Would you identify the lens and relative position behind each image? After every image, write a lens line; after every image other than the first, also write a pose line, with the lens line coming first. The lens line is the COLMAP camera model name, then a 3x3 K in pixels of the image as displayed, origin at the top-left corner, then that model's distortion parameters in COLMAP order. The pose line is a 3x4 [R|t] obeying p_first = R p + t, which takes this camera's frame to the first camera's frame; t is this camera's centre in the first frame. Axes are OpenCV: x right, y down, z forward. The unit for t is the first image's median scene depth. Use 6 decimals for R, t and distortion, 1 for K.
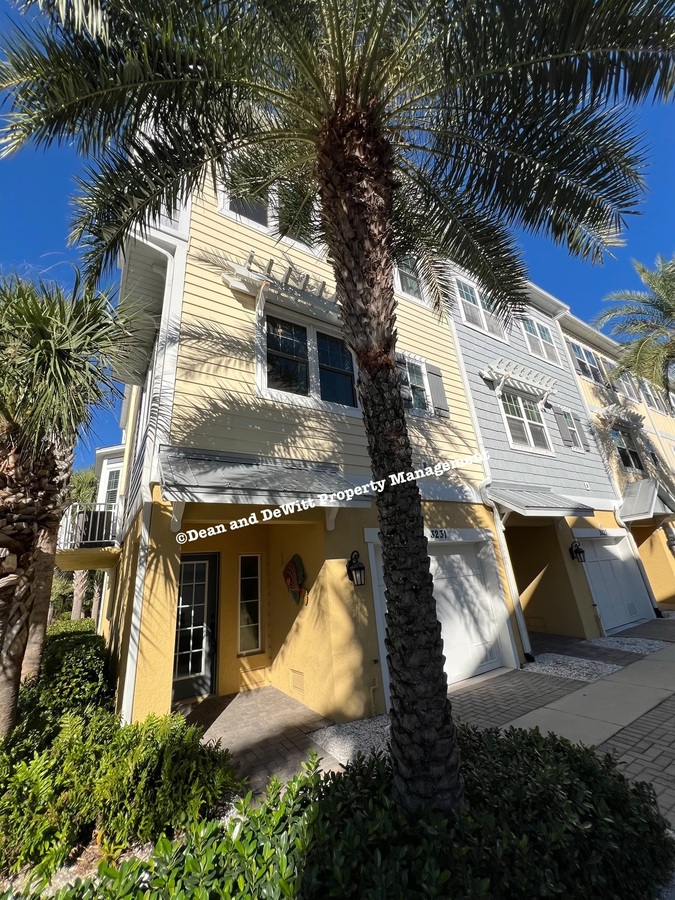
lens RADIAL K [[361.7, 0, 337.7], [0, 361.7, 447.9], [0, 0, 1]] dist [0.000523, 0.001442]
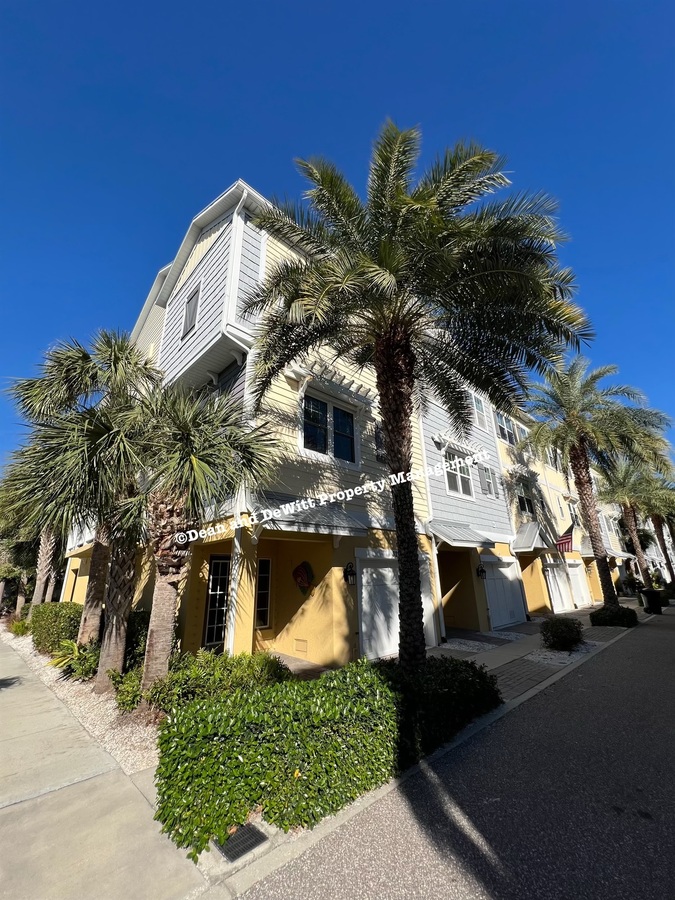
lens RADIAL K [[361.7, 0, 338.2], [0, 361.7, 449.3], [0, 0, 1]] dist [0.000523, 0.001442]
pose [[0.977276, 0.124441, 0.171597, -0.226570], [-0.123353, 0.992217, -0.017030, -0.113369], [-0.172380, -0.004524, 0.985020, -0.354348]]
